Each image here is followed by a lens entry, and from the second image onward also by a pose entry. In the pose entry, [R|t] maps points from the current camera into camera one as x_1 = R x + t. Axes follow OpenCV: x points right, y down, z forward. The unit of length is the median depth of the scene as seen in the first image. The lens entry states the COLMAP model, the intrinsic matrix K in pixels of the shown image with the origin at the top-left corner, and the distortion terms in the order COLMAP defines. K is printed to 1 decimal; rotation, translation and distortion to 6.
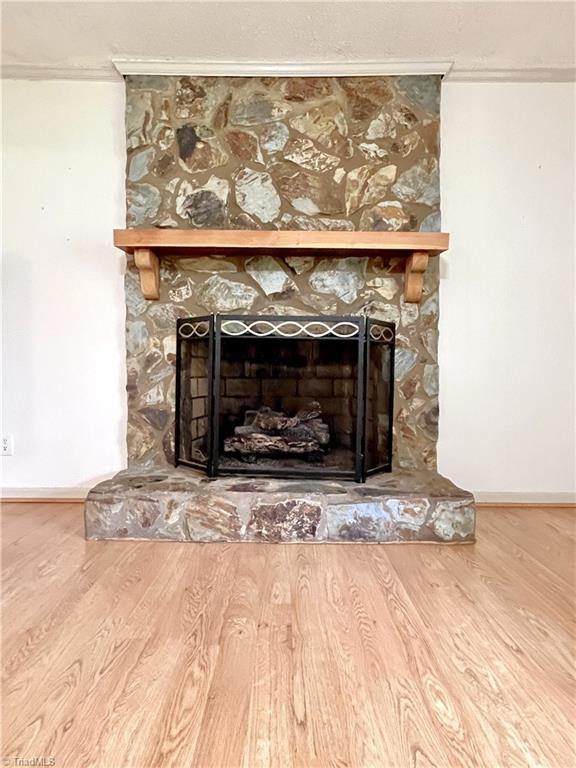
lens RADIAL K [[451.5, 0, 284.6], [0, 451.5, 380.3], [0, 0, 1]] dist [0.003852, 0.000564]
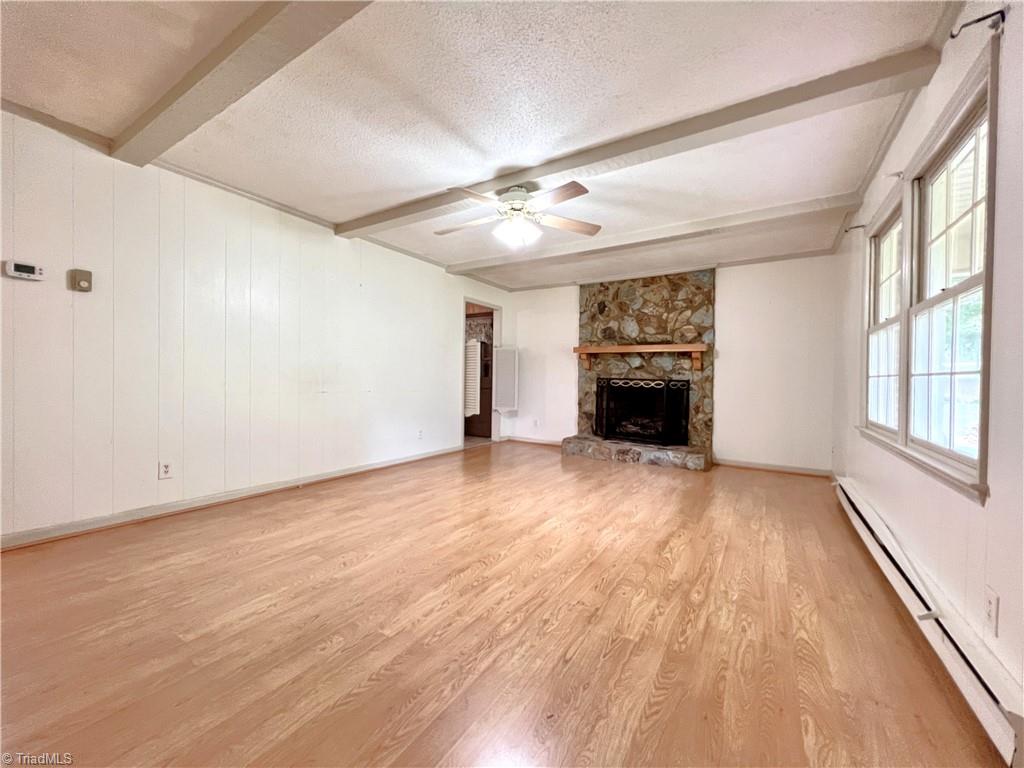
lens RADIAL K [[407.8, 0, 512.0], [0, 407.8, 384.0], [0, 0, 1]] dist [-0.001329, -0.000066]
pose [[0.848760, 0.014270, -0.528586, 0.570601], [-0.019612, 0.999798, -0.004501, -0.079067], [0.528415, 0.014187, 0.848868, -1.202025]]
